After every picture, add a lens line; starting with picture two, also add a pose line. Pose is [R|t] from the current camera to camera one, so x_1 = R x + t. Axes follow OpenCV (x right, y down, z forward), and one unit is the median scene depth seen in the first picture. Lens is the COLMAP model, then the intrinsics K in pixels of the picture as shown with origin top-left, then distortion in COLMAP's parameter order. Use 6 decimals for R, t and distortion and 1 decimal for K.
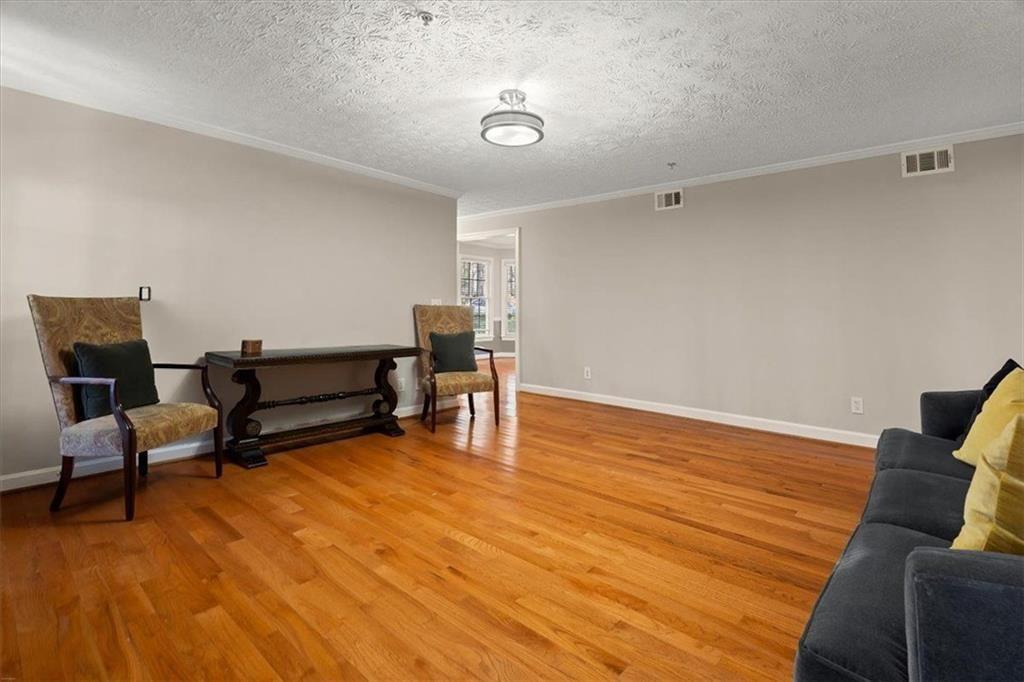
lens RADIAL K [[457.4, 0, 515.5], [0, 457.4, 337.4], [0, 0, 1]] dist [0.000727, 0.000313]
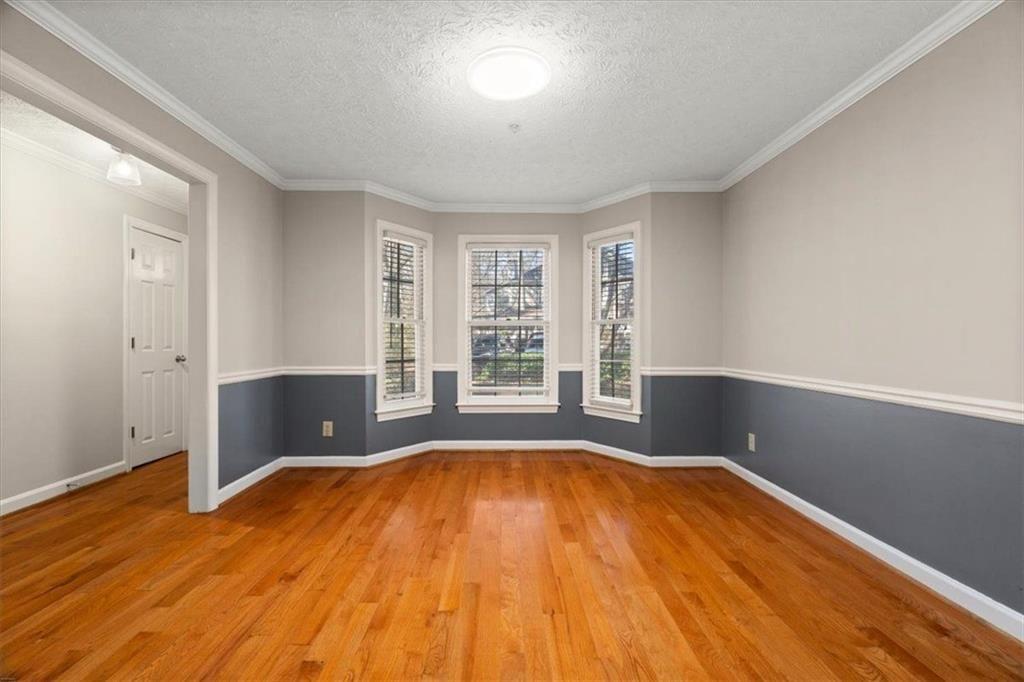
lens RADIAL K [[459.5, 0, 506.7], [0, 459.5, 344.5], [0, 0, 1]] dist [0.001218, 0.000353]
pose [[0.668449, -0.003240, -0.743751, 1.121142], [-0.042602, 0.998182, -0.042637, -0.177072], [0.742537, 0.060186, 0.667096, 2.844229]]
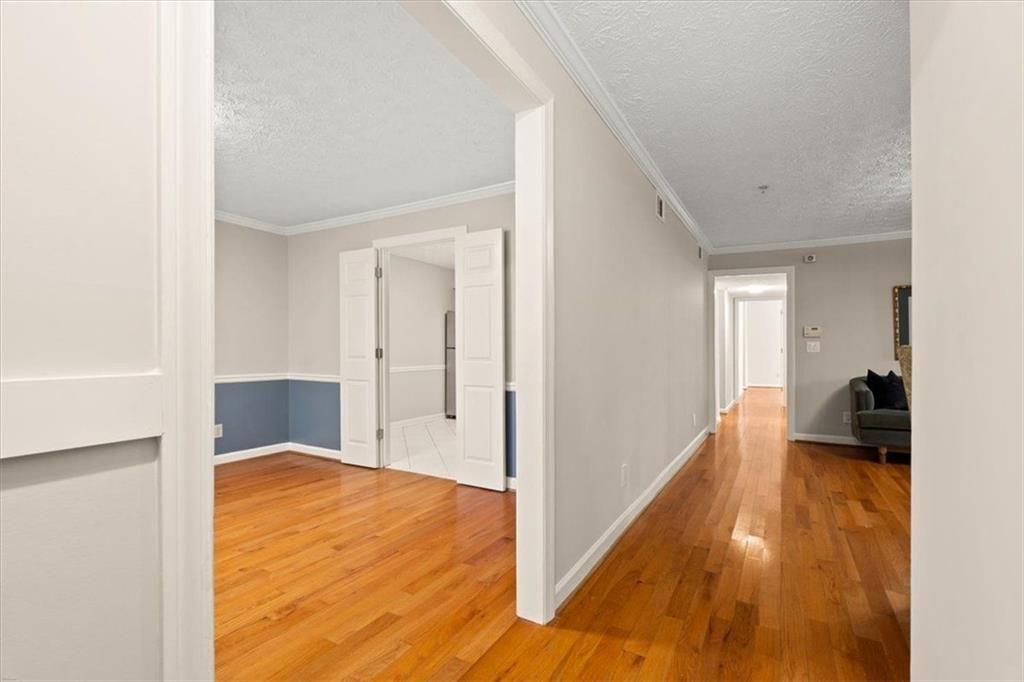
lens RADIAL K [[469.0, 0, 512.0], [0, 469.0, 341.0], [0, 0, 1]] dist [0.004280, 0.000423]
pose [[-0.202113, 0.010307, 0.979308, -0.796710], [0.065933, 0.997819, 0.003106, -0.199538], [-0.977140, 0.065197, -0.202352, 2.895377]]
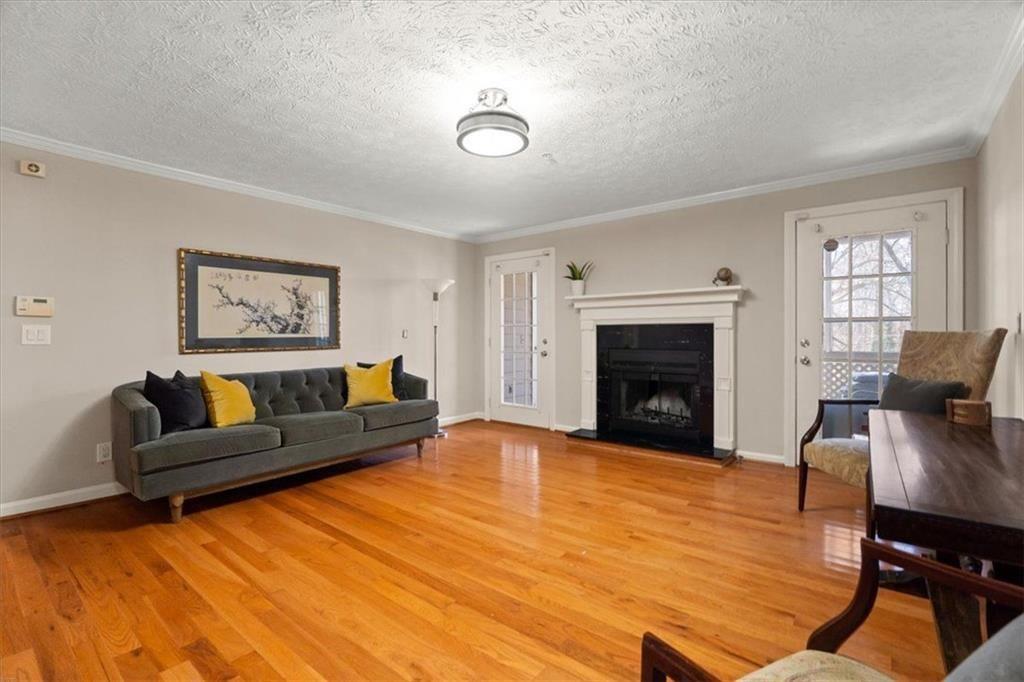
lens RADIAL K [[457.4, 0, 515.5], [0, 457.4, 337.4], [0, 0, 1]] dist [0.000727, 0.000313]
pose [[-0.998729, -0.007995, -0.049759, -0.000412], [-0.011235, 0.997811, 0.065165, -0.147658], [0.049129, 0.065642, -0.996633, 2.221767]]
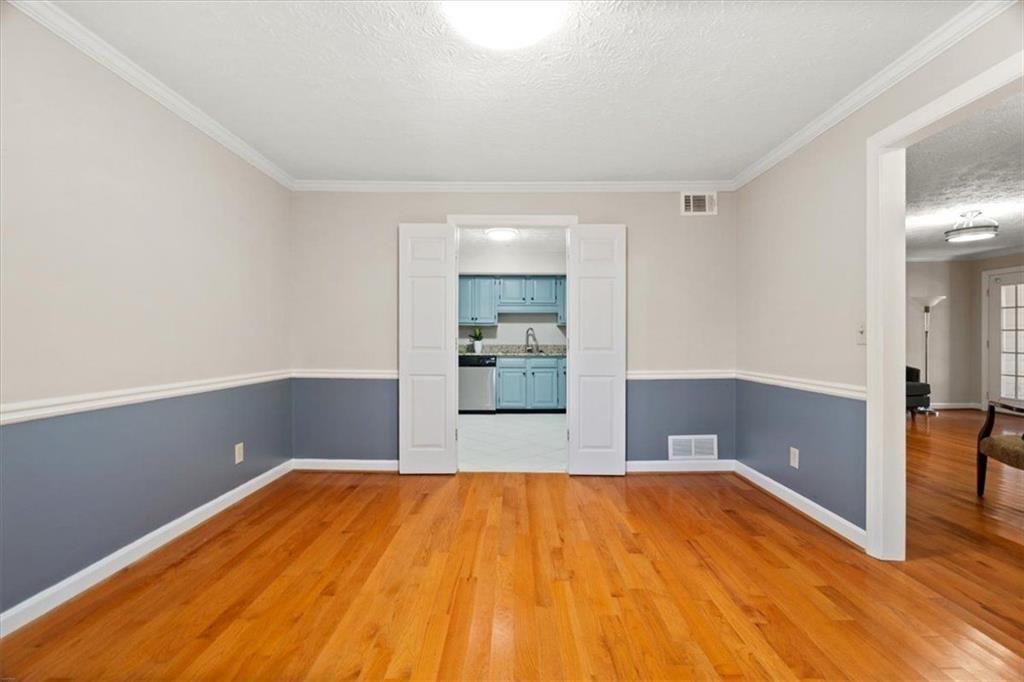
lens RADIAL K [[457.4, 0, 515.5], [0, 457.4, 337.4], [0, 0, 1]] dist [0.000727, 0.000313]
pose [[-0.662987, -0.009607, 0.748569, -0.182055], [0.041539, 0.997905, 0.049597, -0.275792], [-0.747478, 0.063977, -0.661199, 3.984463]]
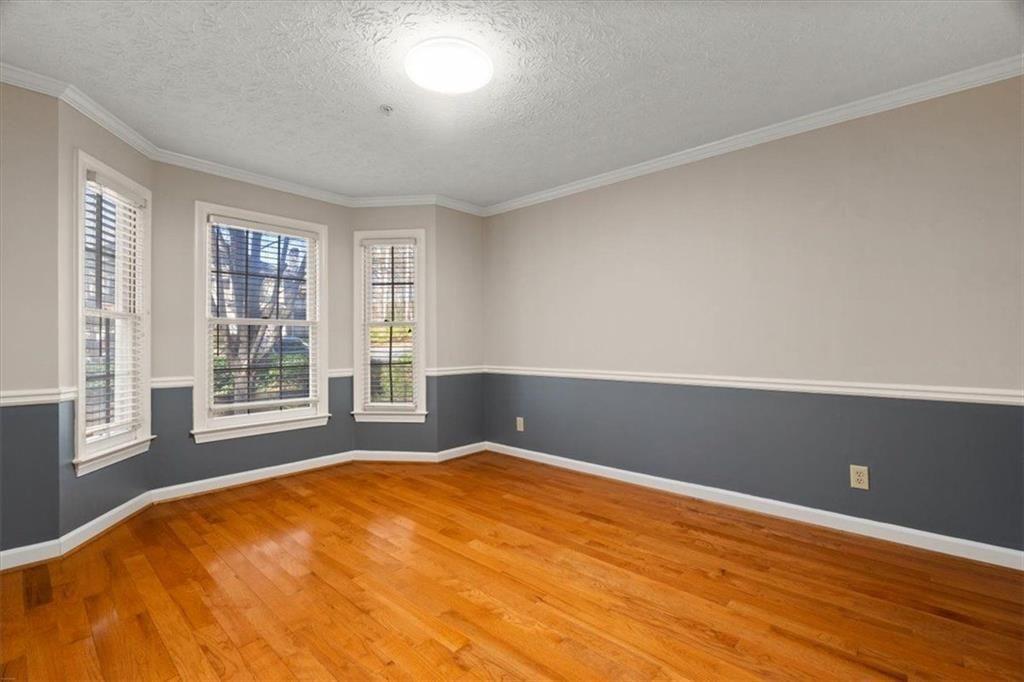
lens RADIAL K [[457.4, 0, 515.5], [0, 457.4, 337.4], [0, 0, 1]] dist [0.000727, 0.000313]
pose [[0.999900, -0.013982, -0.002031, 0.536073], [0.013789, 0.997050, -0.075507, -0.168529], [0.003081, 0.075472, 0.997143, 2.578629]]
